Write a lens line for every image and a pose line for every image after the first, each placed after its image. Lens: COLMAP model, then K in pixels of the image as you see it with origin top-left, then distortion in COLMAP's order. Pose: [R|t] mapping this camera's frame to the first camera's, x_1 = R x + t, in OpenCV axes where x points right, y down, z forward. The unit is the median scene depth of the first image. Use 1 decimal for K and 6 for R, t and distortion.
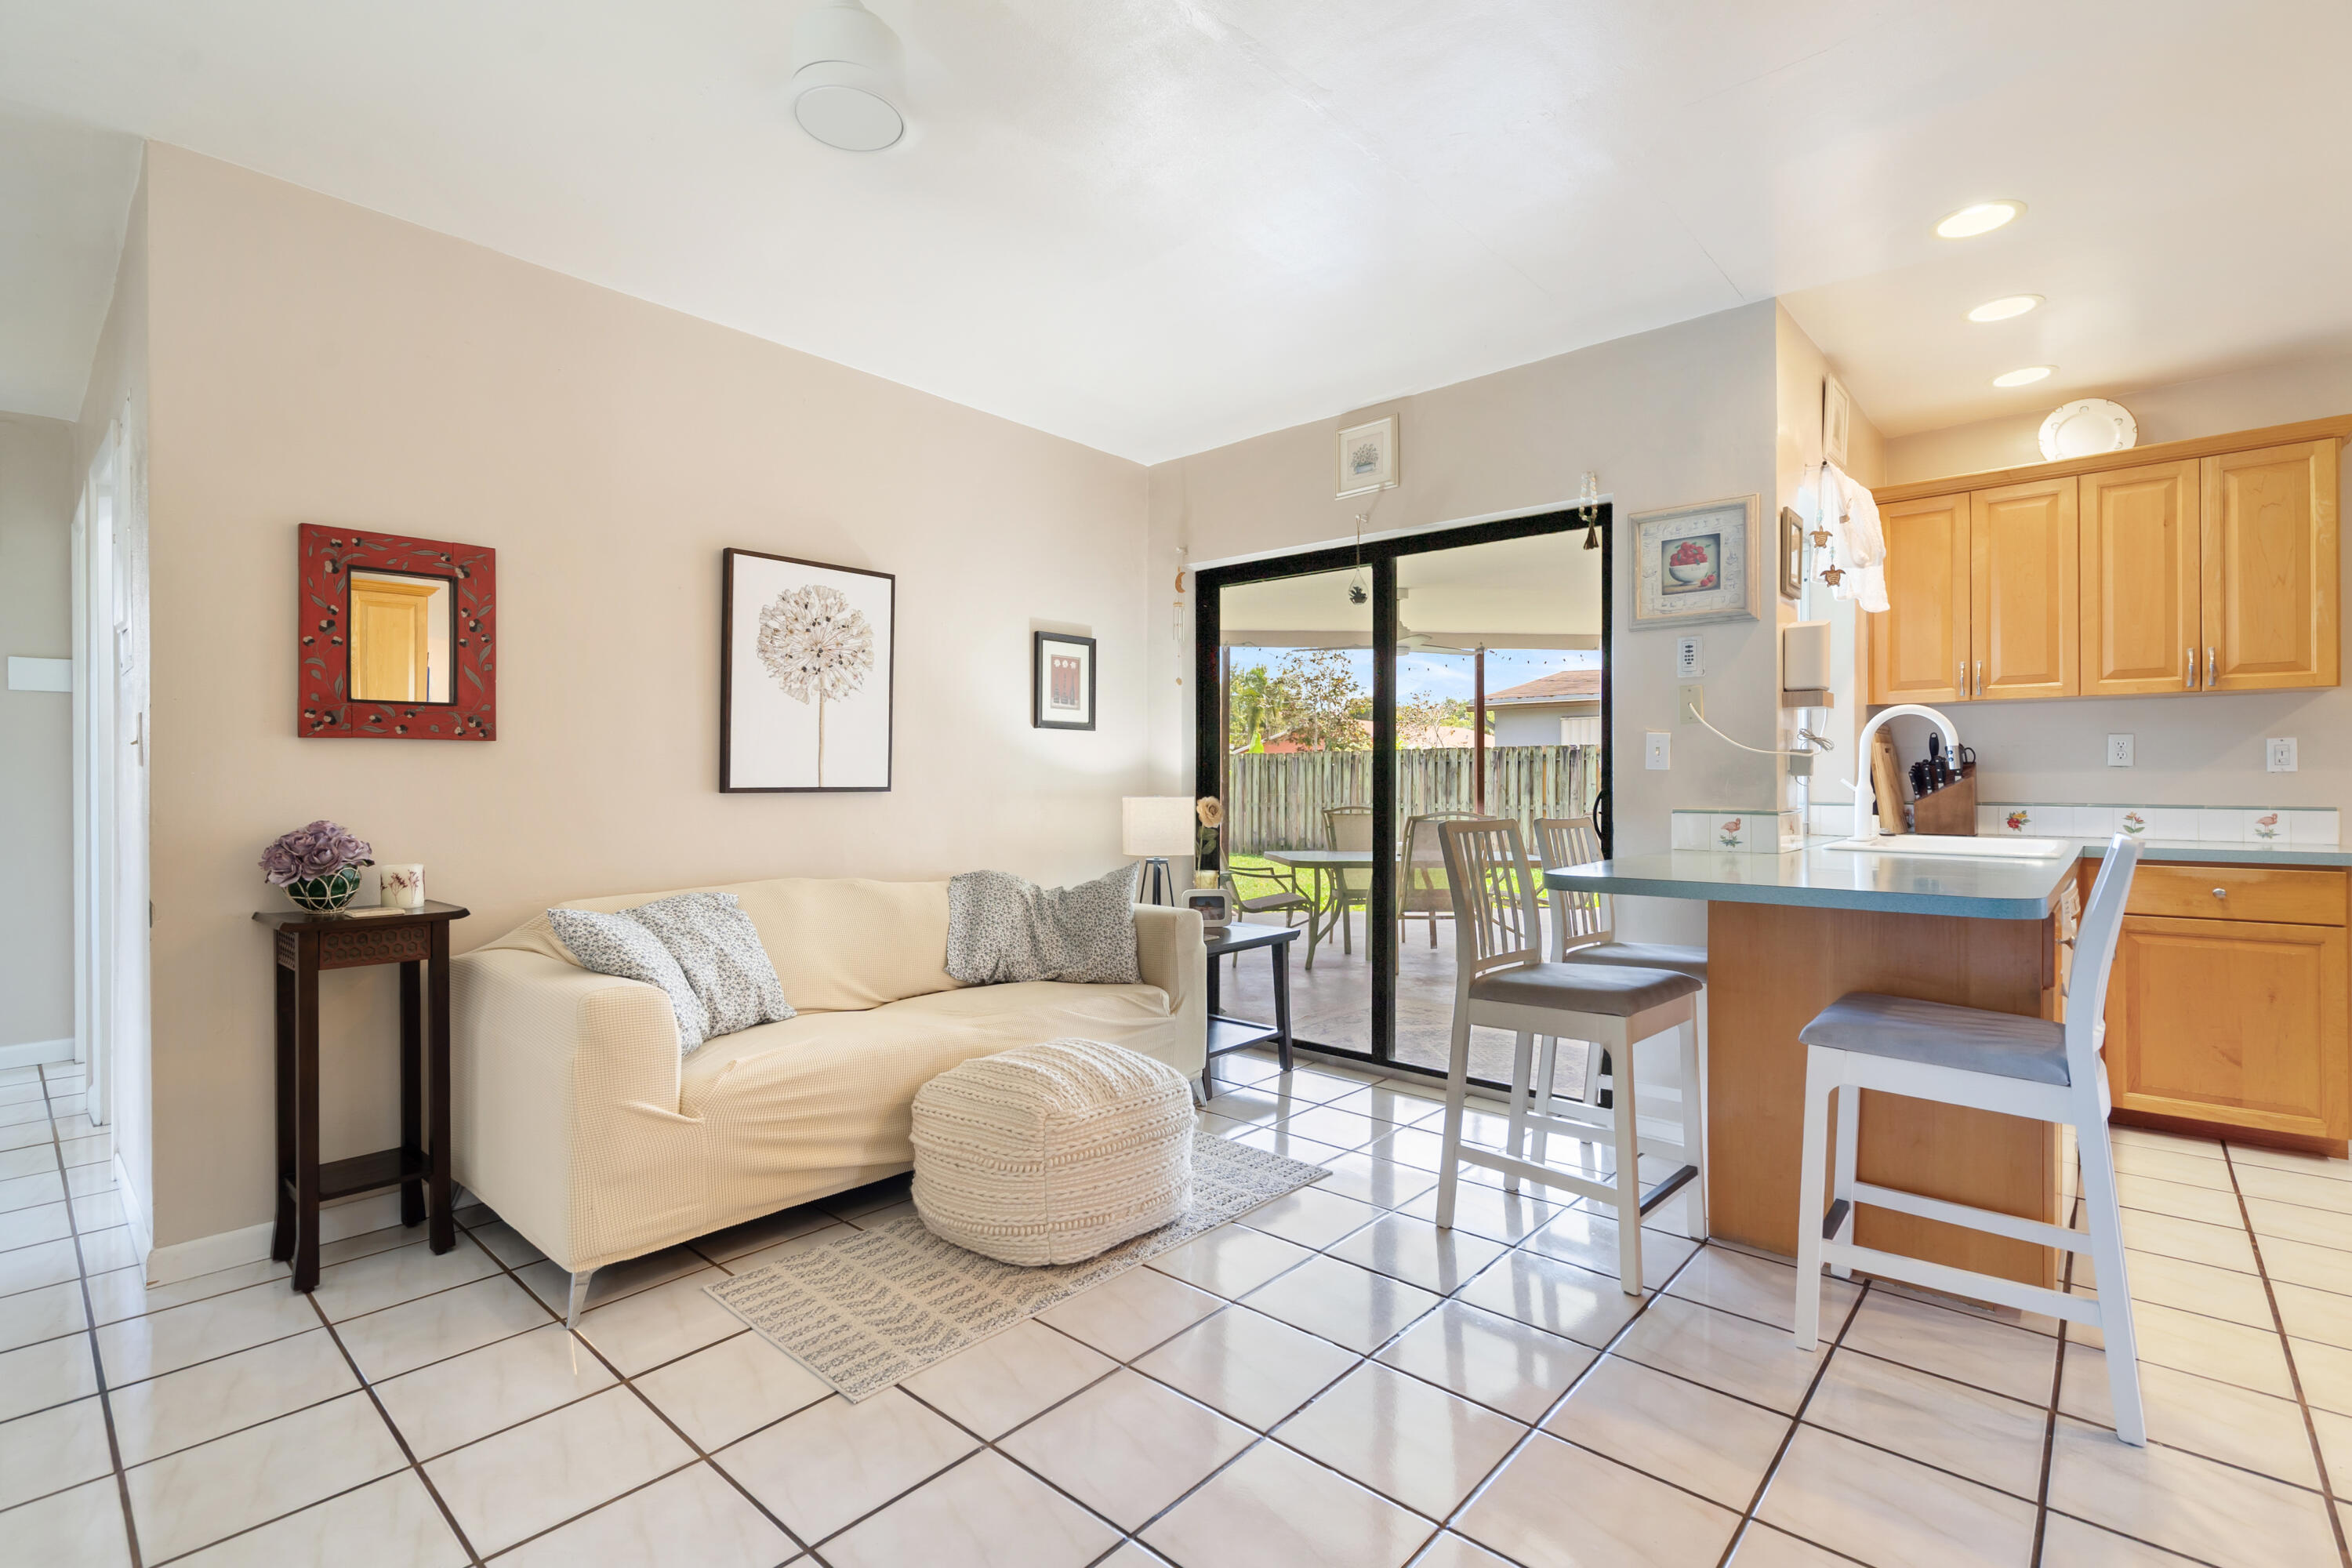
lens RADIAL K [[1086.4, 0, 1142.0], [0, 1086.4, 776.5], [0, 0, 1]] dist [0.002836, 0.001492]
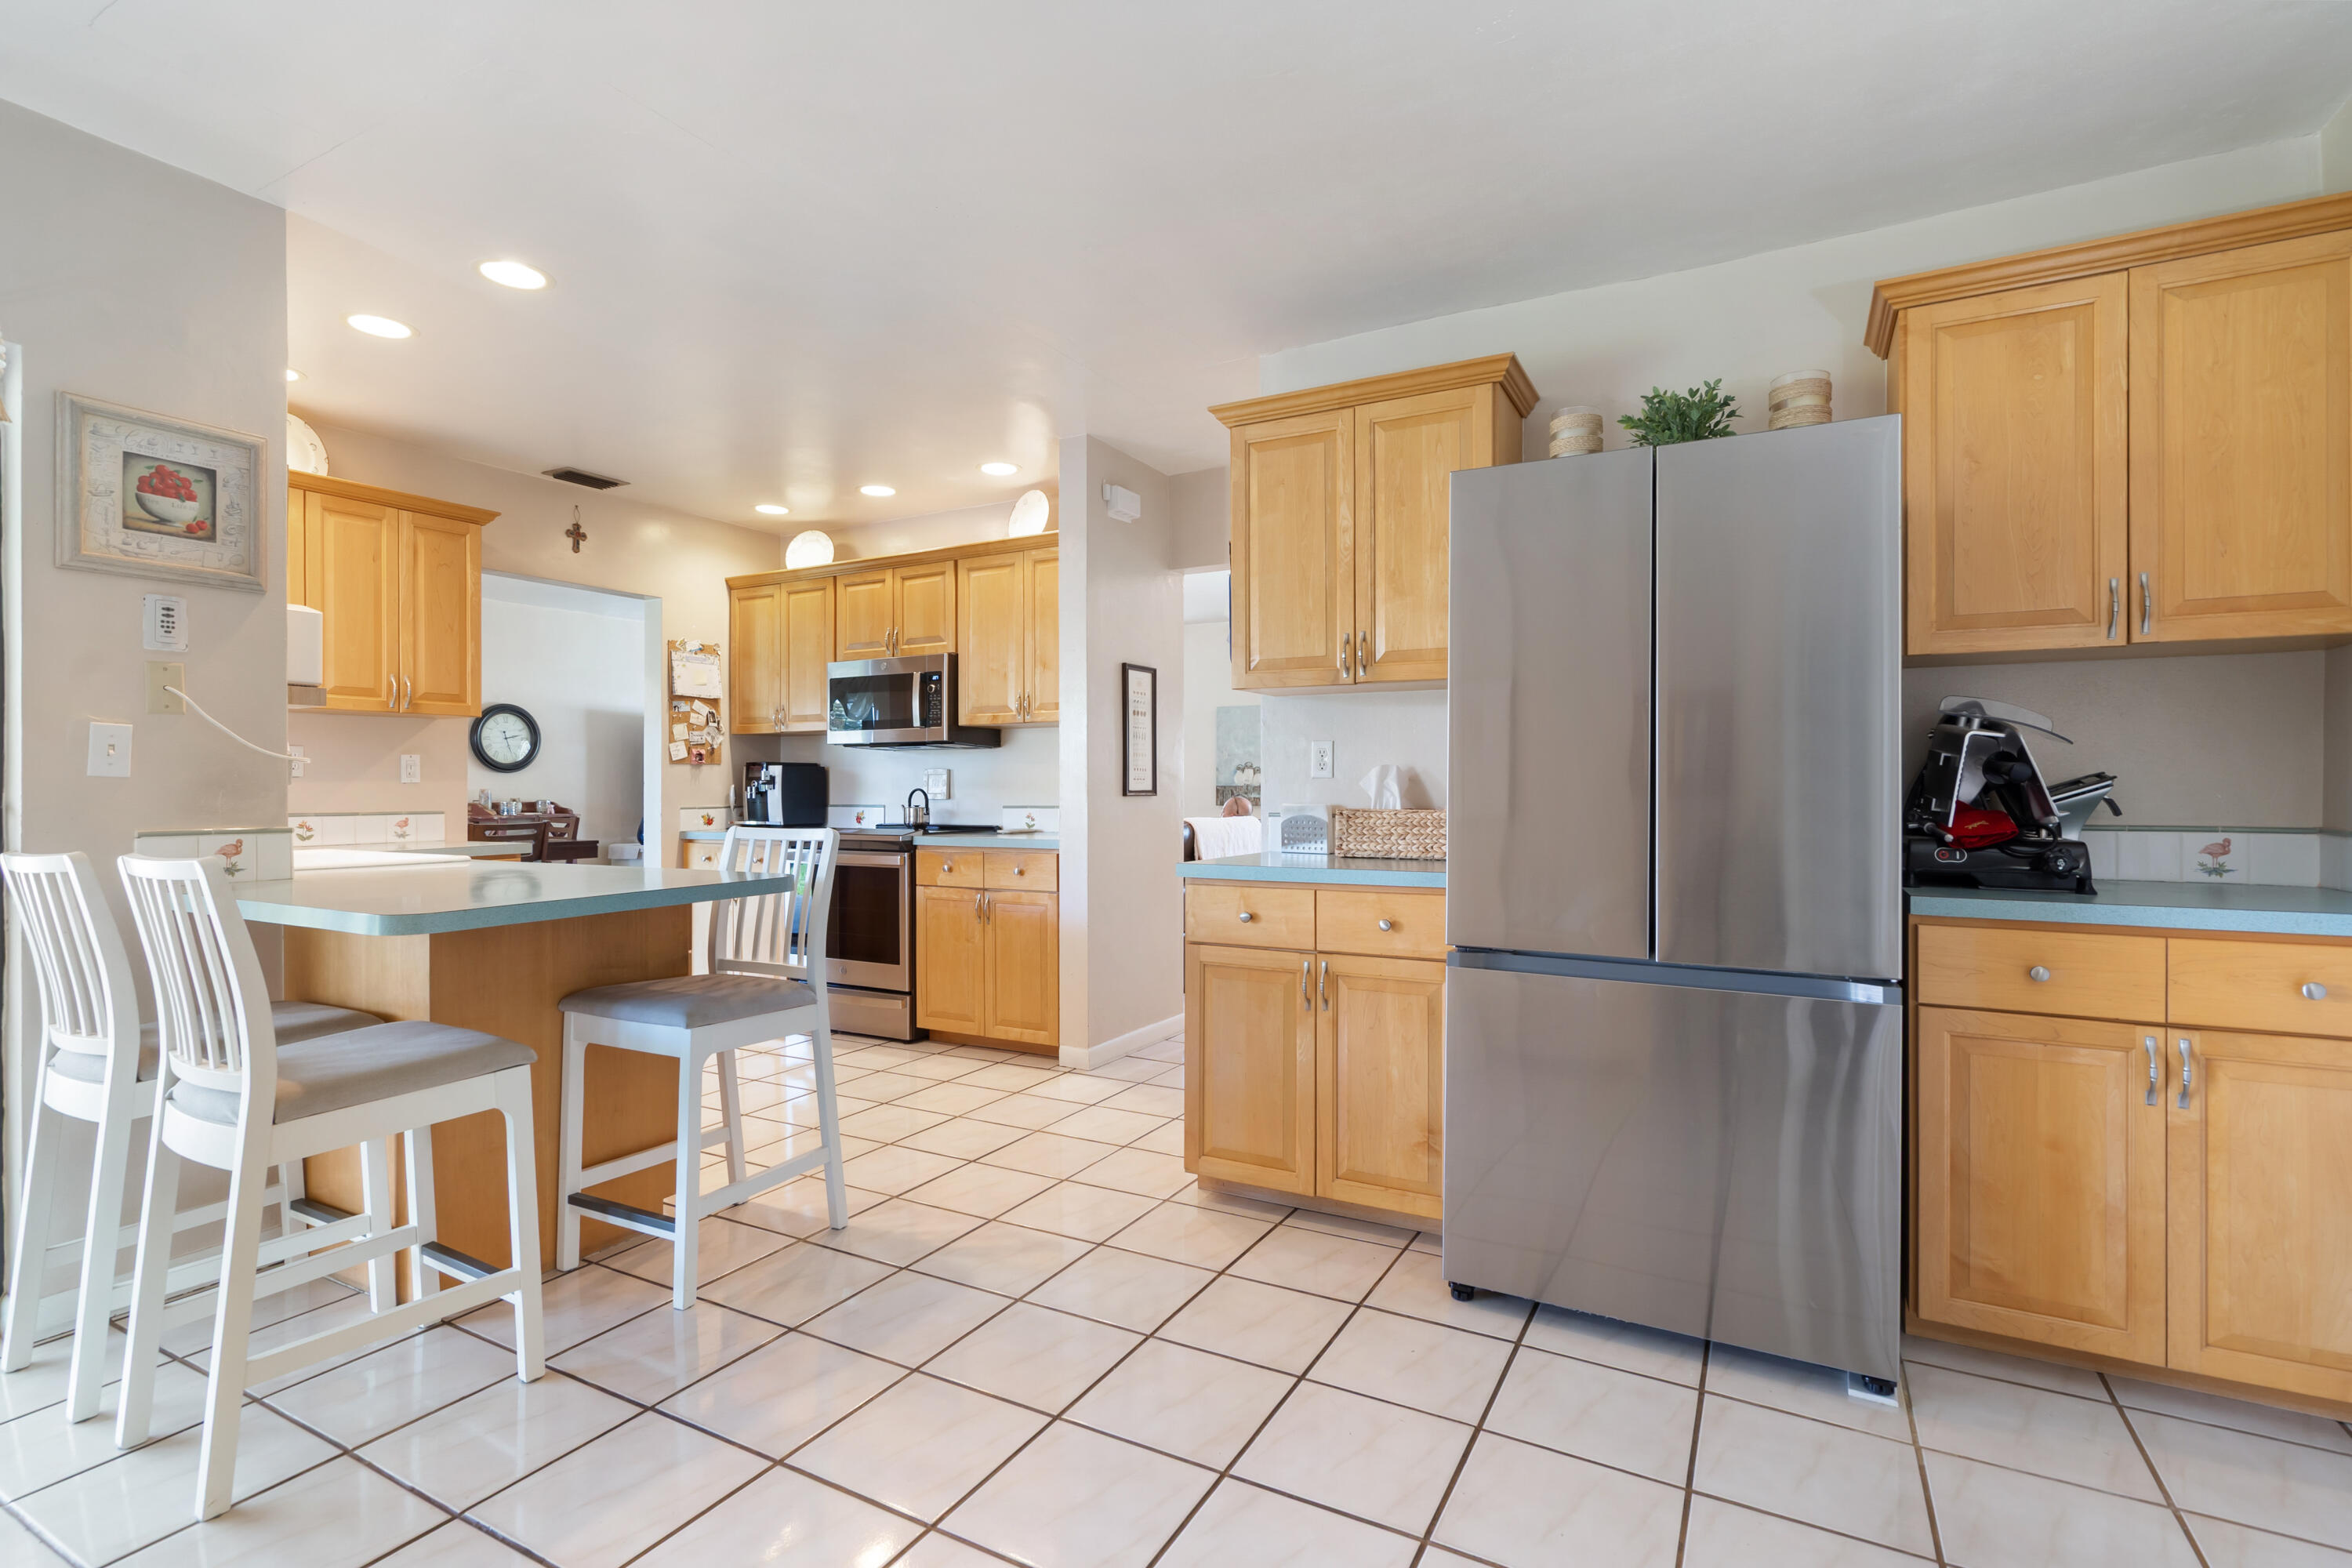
lens RADIAL K [[1086.4, 0, 1186.1], [0, 1086.4, 792.7], [0, 0, 1]] dist [0.002836, 0.001492]
pose [[-0.240133, -0.006087, 0.970721, -0.349970], [0.003873, 0.999966, 0.007229, 0.001441], [-0.970732, 0.005496, -0.240101, 0.474845]]
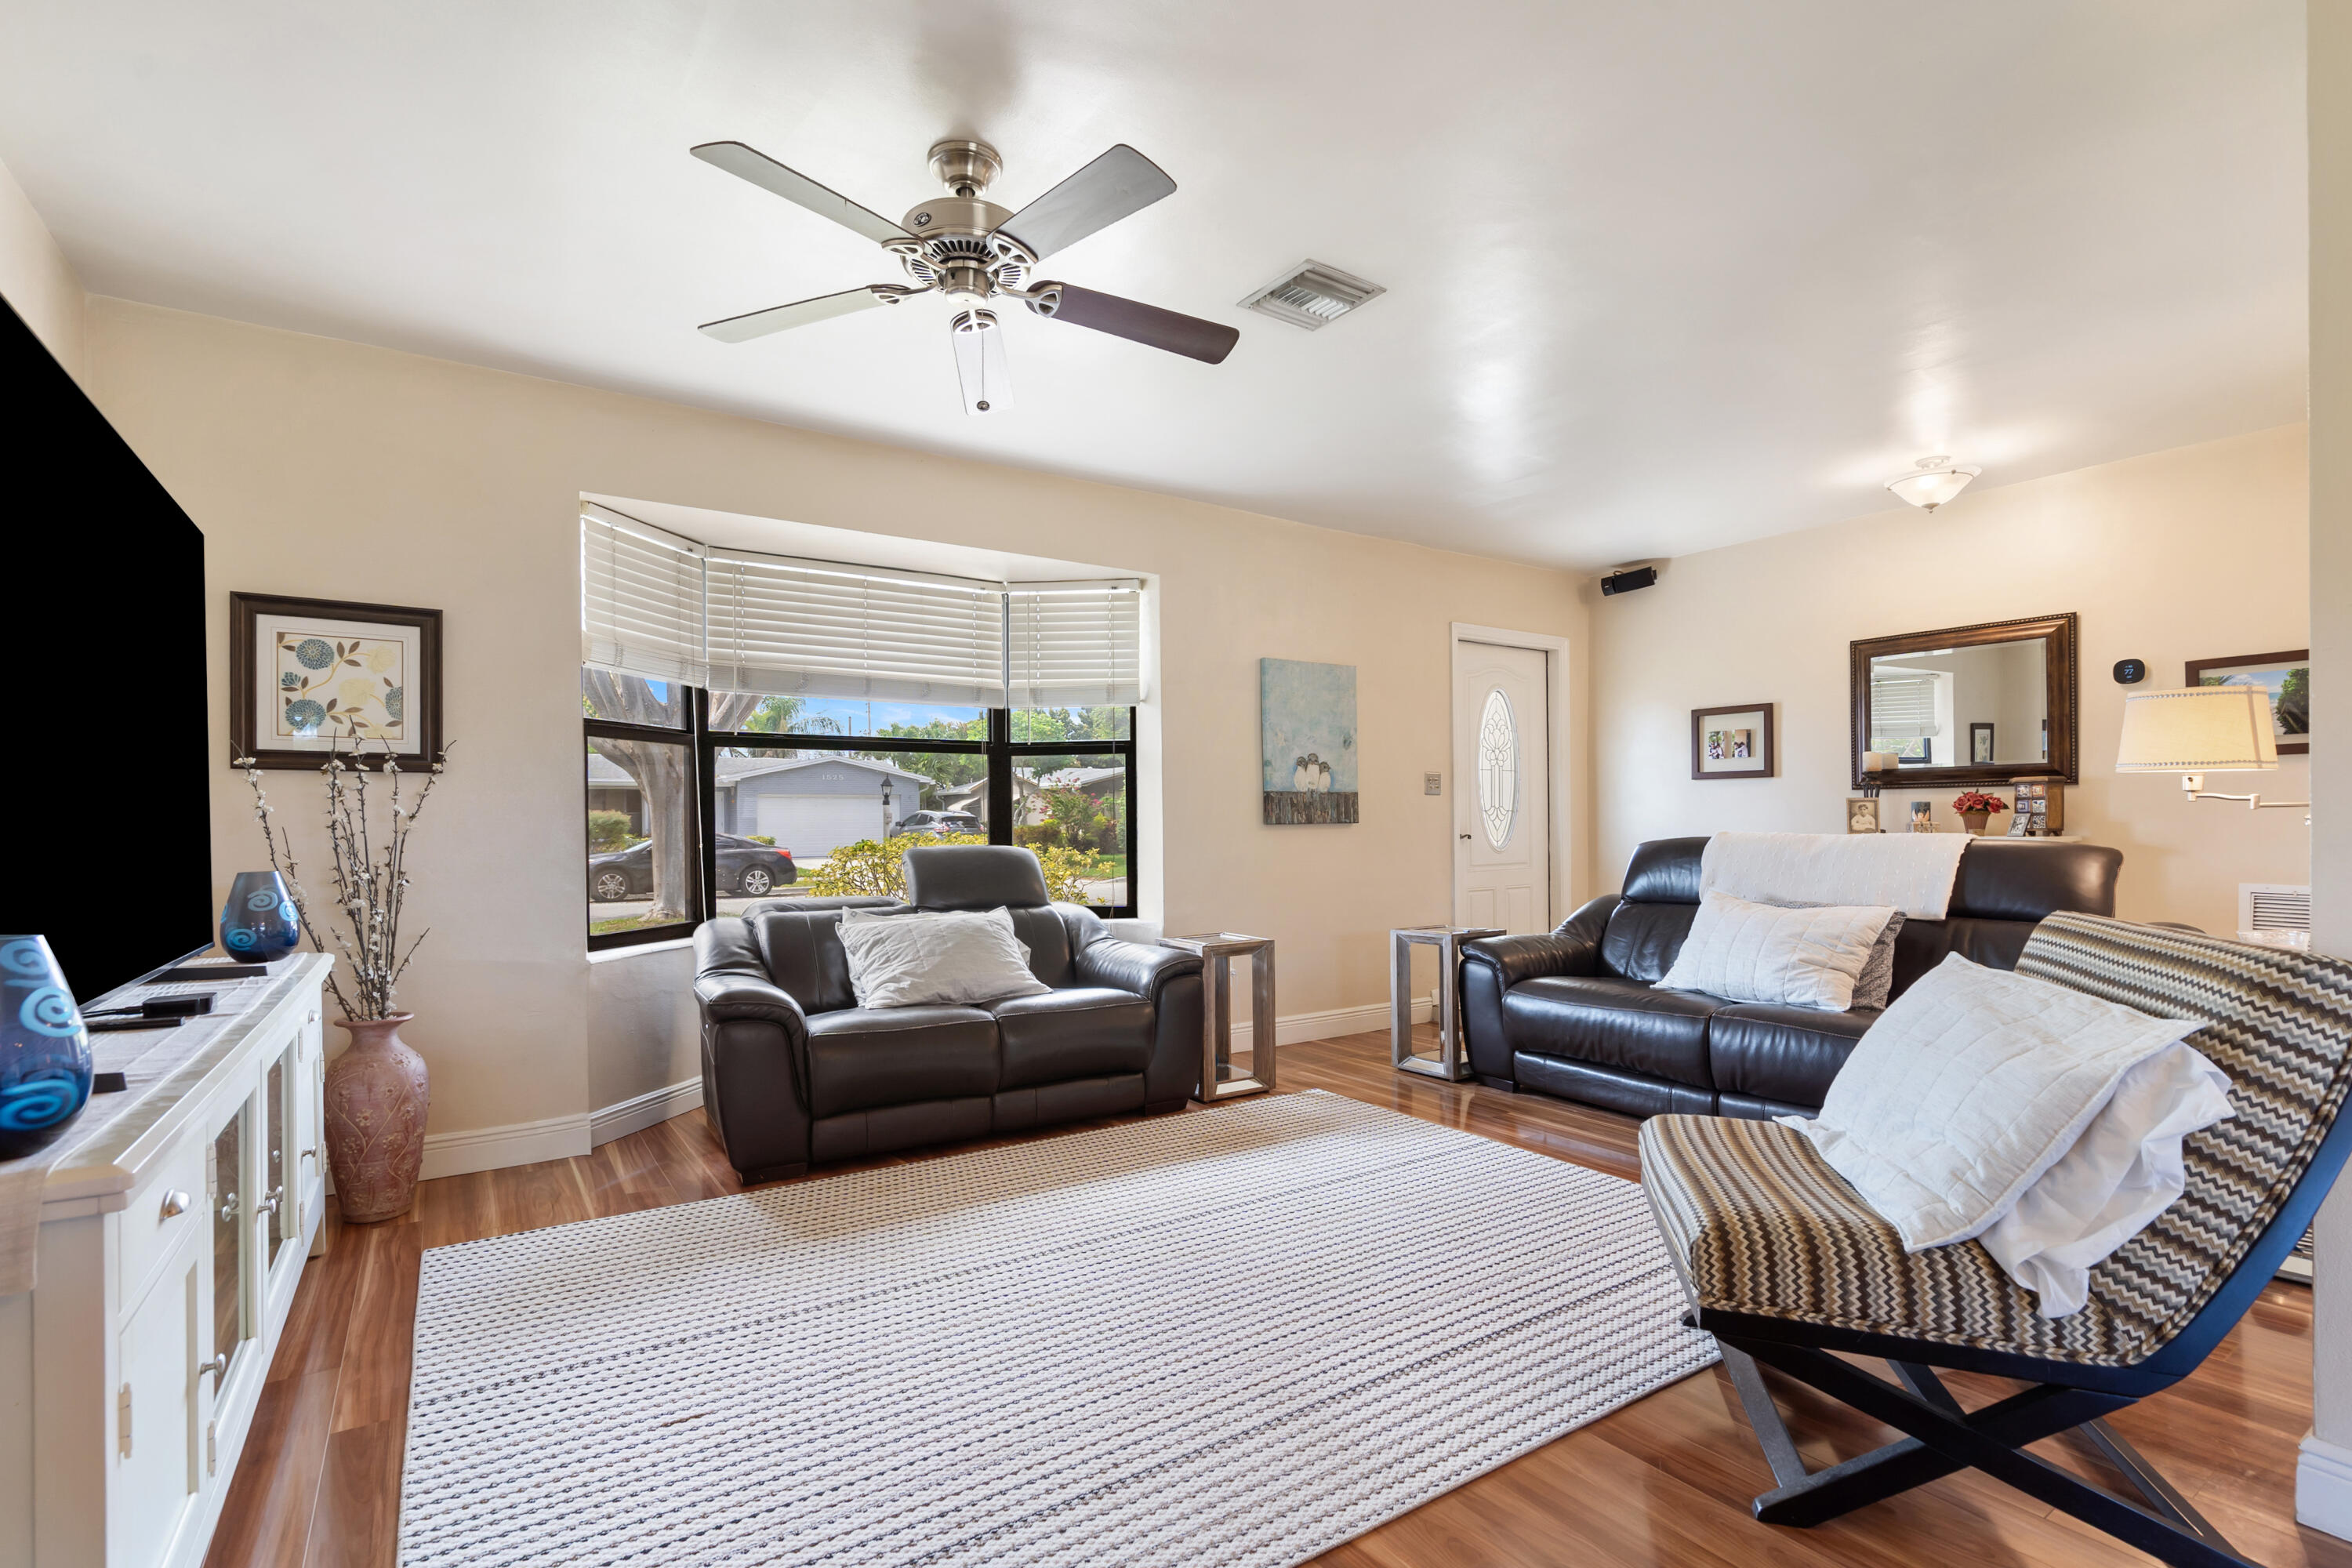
lens RADIAL K [[1086.4, 0, 1161.8], [0, 1086.4, 813.2], [0, 0, 1]] dist [0.002836, 0.001492]
pose [[-0.970765, 0.007179, 0.239923, 1.909316], [0.007256, 0.999974, -0.000562, 0.034338], [-0.239921, 0.001195, -0.970792, 1.288537]]
